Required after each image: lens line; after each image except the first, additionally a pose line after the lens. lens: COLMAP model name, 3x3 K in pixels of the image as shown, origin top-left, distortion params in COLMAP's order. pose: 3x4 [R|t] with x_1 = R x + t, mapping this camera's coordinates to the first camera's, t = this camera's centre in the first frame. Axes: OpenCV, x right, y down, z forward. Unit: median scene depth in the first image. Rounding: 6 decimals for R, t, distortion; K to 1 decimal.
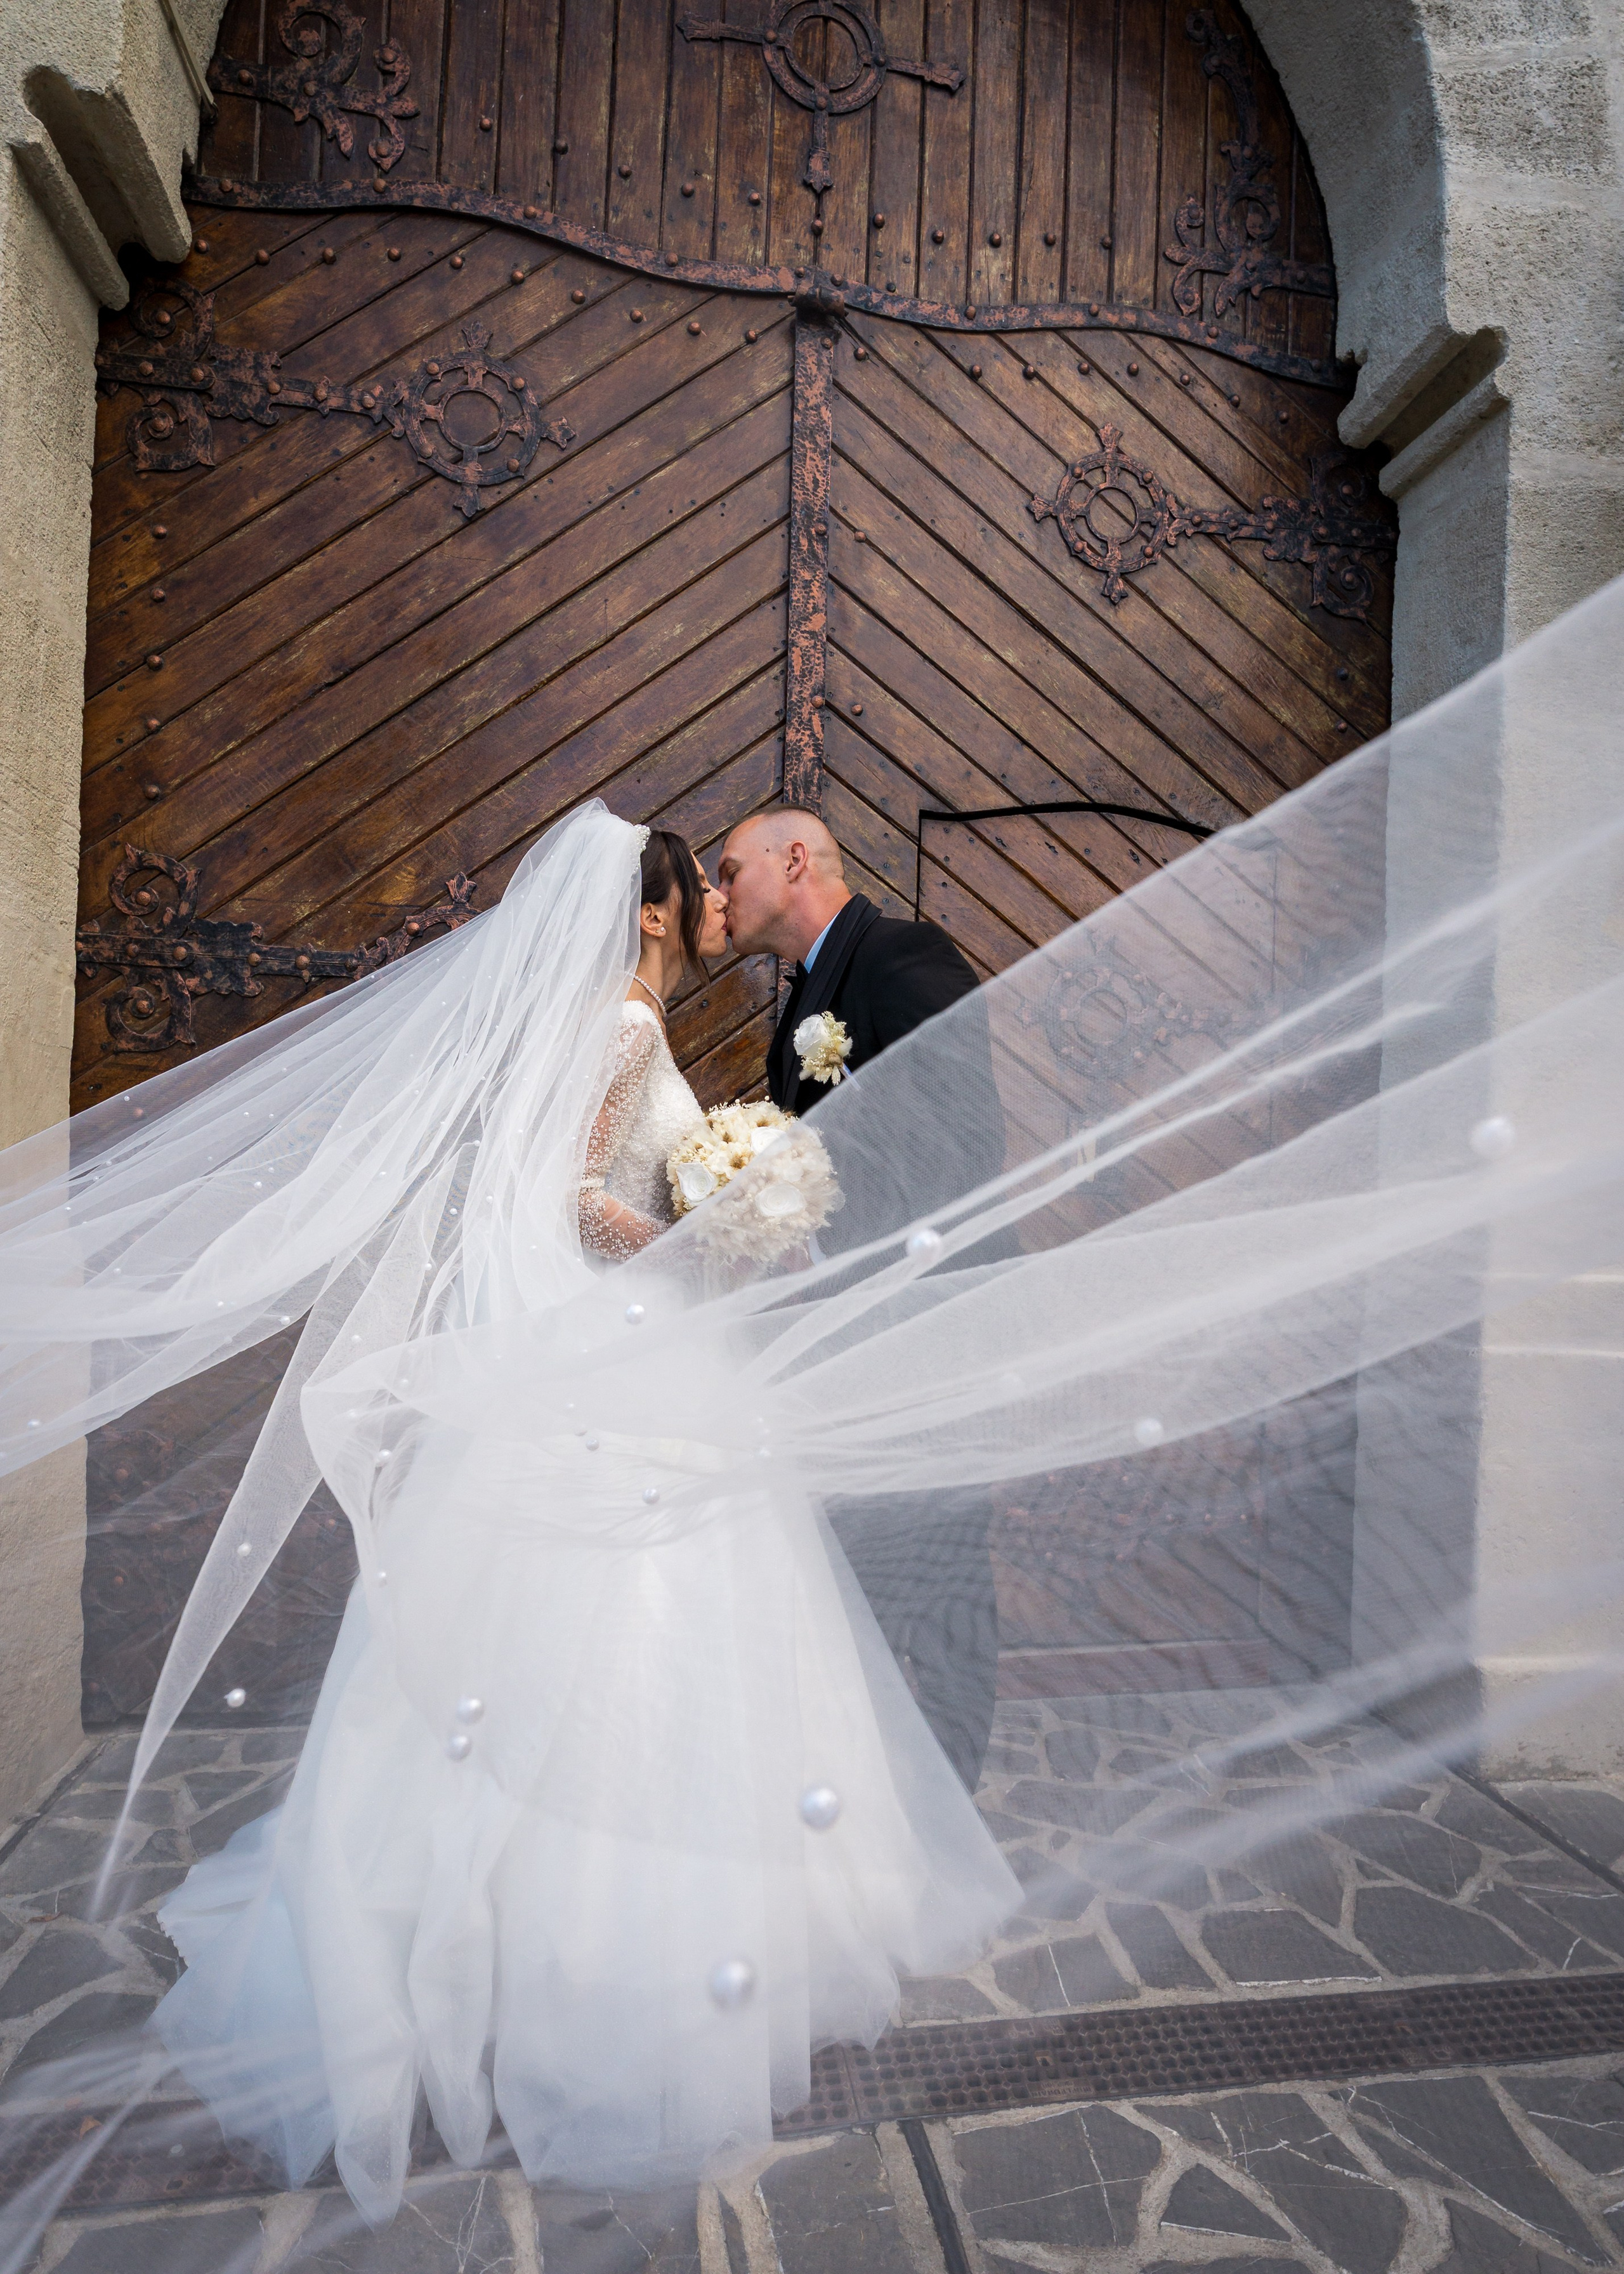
lens RADIAL K [[1019.4, 0, 809.8], [0, 1019.4, 1137.2], [0, 0, 1]] dist [0.003358, -0.000421]
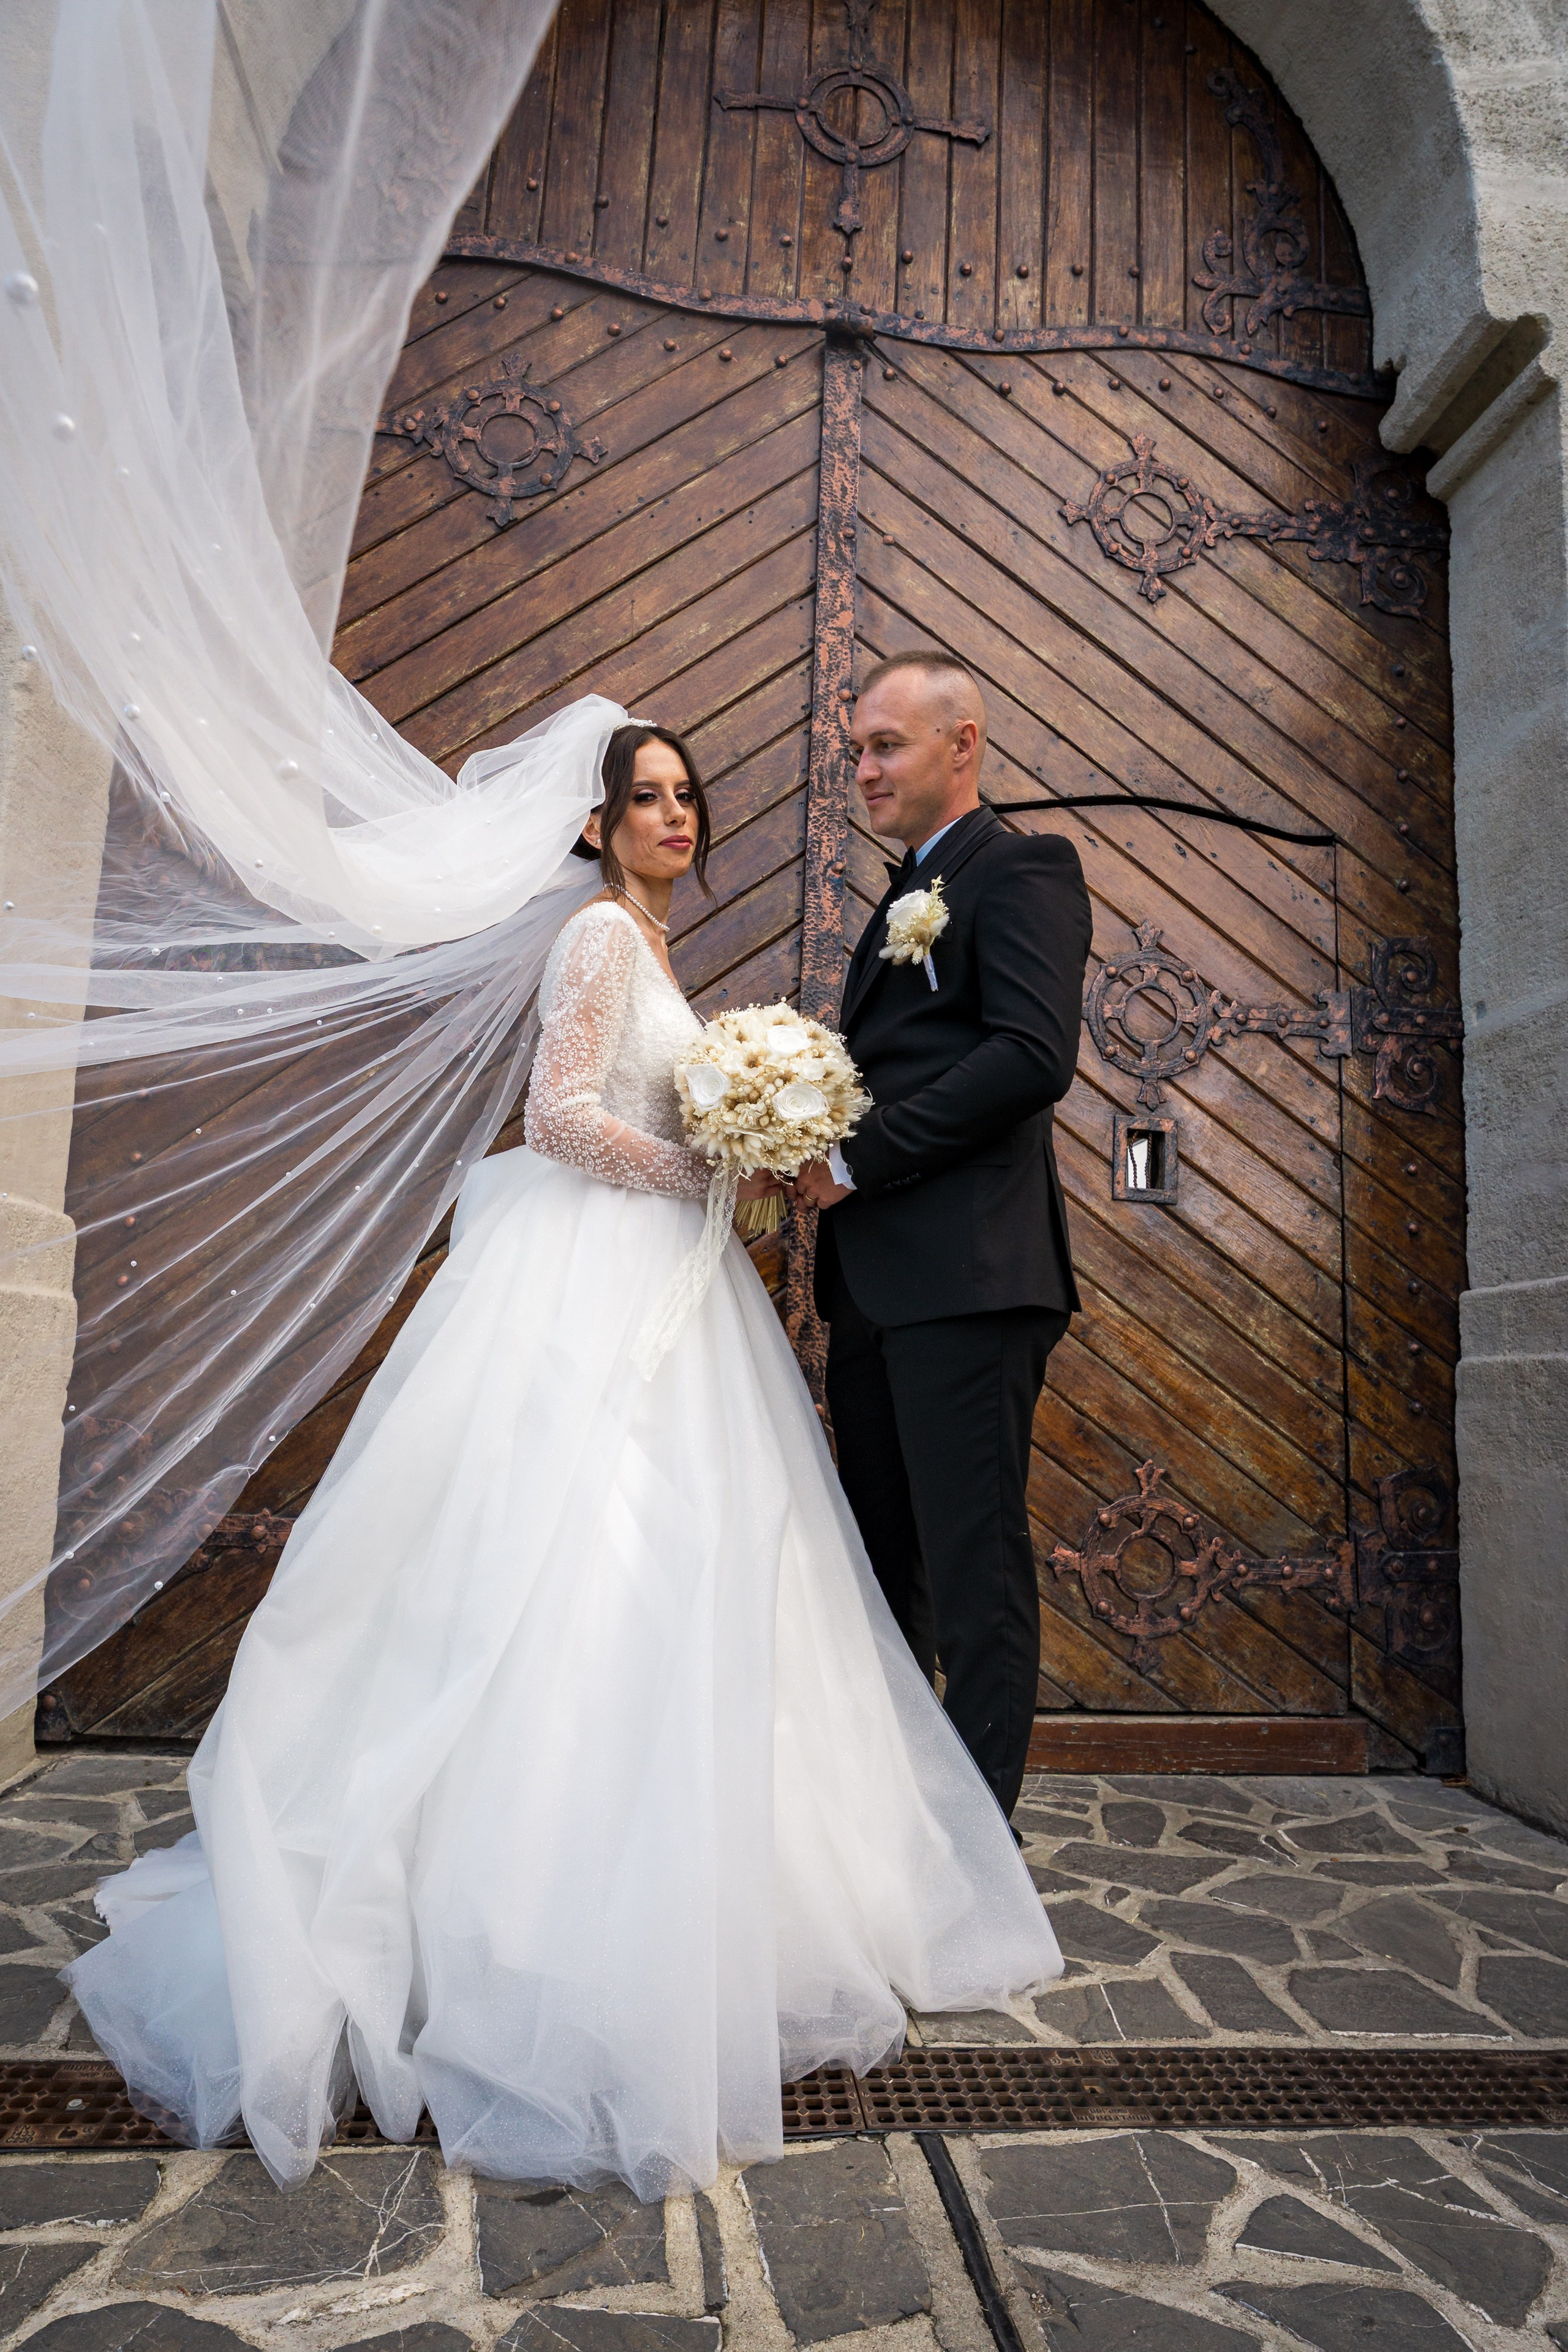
lens RADIAL K [[1077.8, 0, 789.8], [0, 1077.8, 1174.3], [0, 0, 1]] dist [-0.000696, -0.001030]
pose [[0.998253, 0.003522, -0.058985, 0.017786], [-0.009838, 0.994196, -0.107133, 0.142095], [0.058265, 0.107526, 0.992493, 0.021536]]
